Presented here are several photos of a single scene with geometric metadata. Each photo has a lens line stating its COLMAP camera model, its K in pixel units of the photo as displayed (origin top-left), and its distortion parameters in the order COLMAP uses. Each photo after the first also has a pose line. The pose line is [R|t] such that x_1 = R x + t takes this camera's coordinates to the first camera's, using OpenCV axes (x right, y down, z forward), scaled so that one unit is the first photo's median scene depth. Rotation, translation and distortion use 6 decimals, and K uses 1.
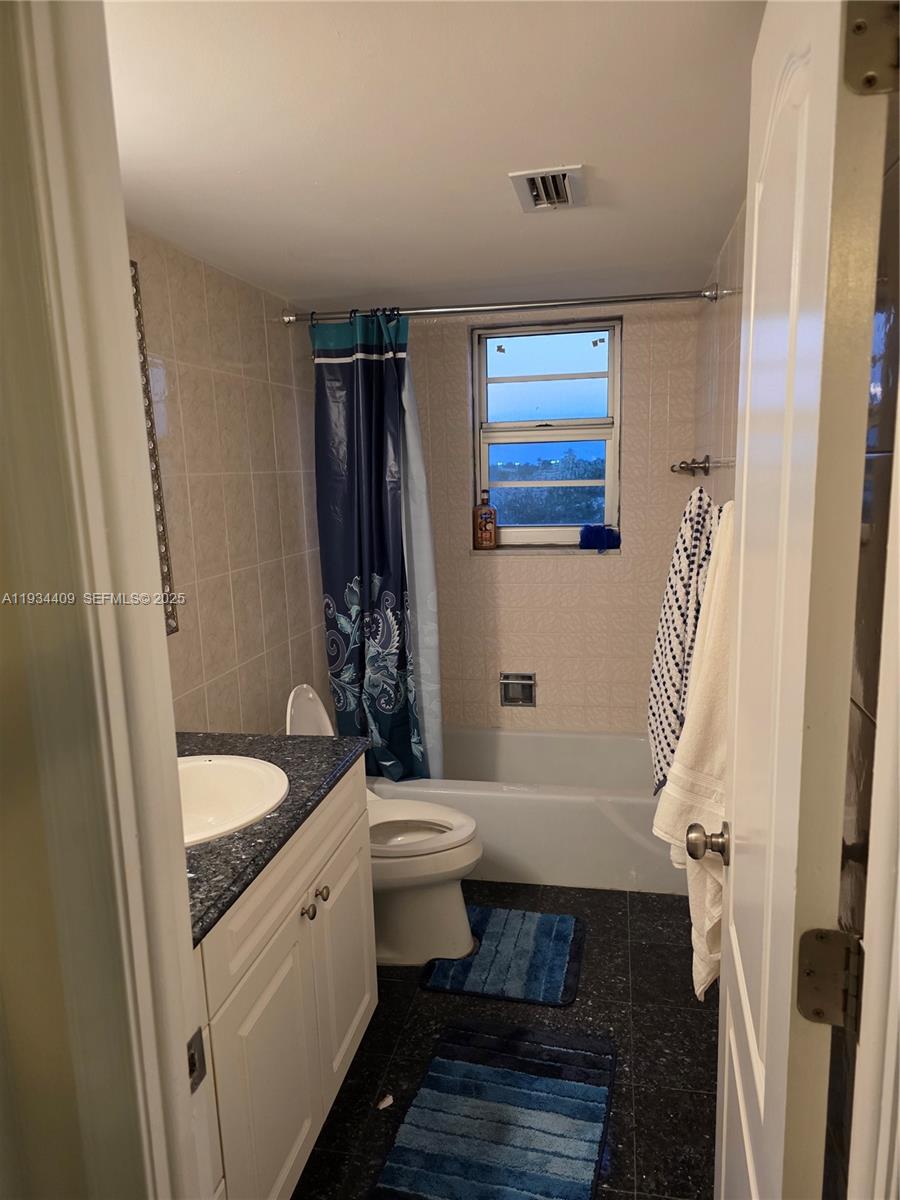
lens RADIAL K [[803.7, 0, 454.9], [0, 803.7, 608.4], [0, 0, 1]] dist [0.056328, -0.049538]
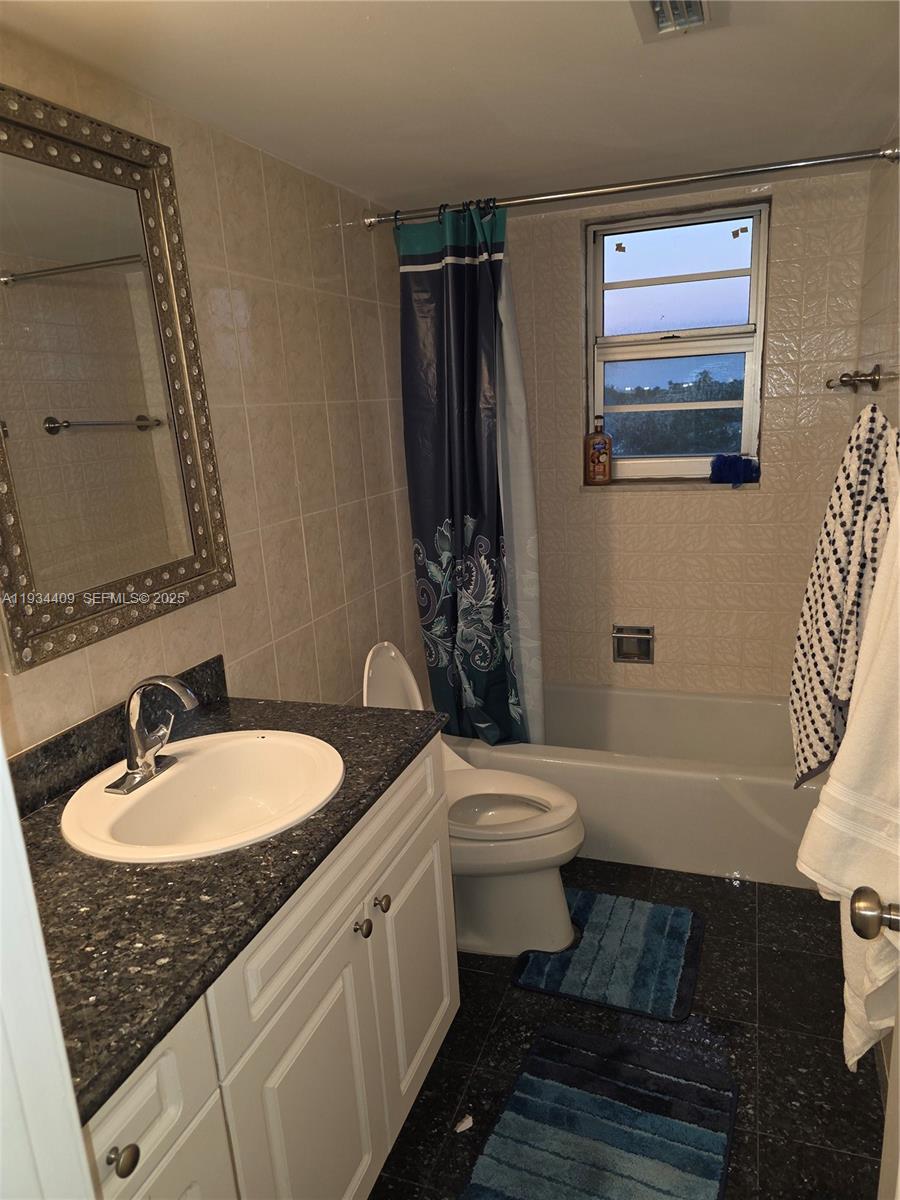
lens RADIAL K [[803.7, 0, 460.2], [0, 803.7, 606.7], [0, 0, 1]] dist [0.056328, -0.049538]
pose [[0.989461, 0.011930, -0.144311, 0.025790], [-0.000147, 0.996682, 0.081390, -0.018704], [0.144803, -0.080511, 0.986180, 0.145505]]
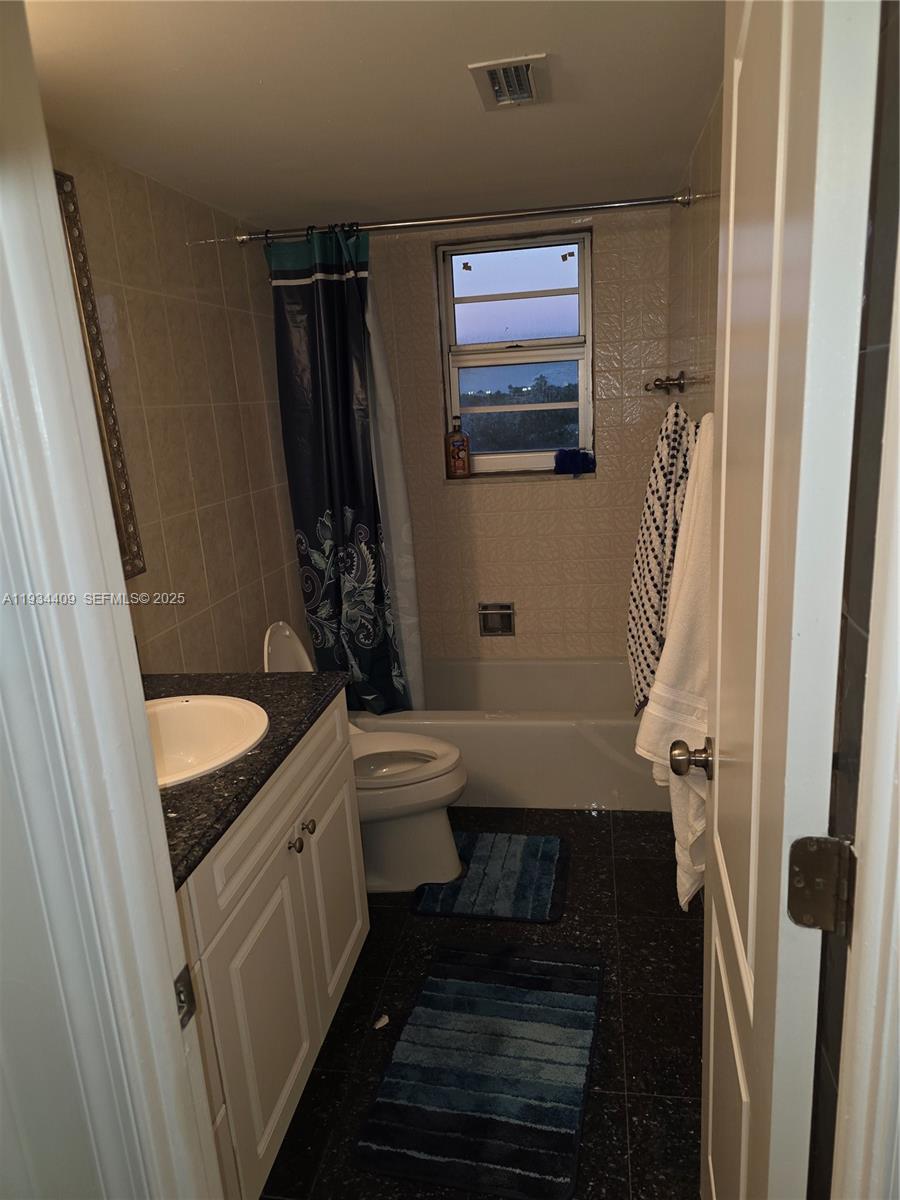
lens RADIAL K [[803.7, 0, 455.6], [0, 803.7, 605.9], [0, 0, 1]] dist [0.056328, -0.049538]
pose [[0.998807, -0.040234, 0.027686, 0.000672], [0.037947, 0.996176, 0.078700, 0.006101], [-0.030746, -0.077555, 0.996514, 0.015064]]
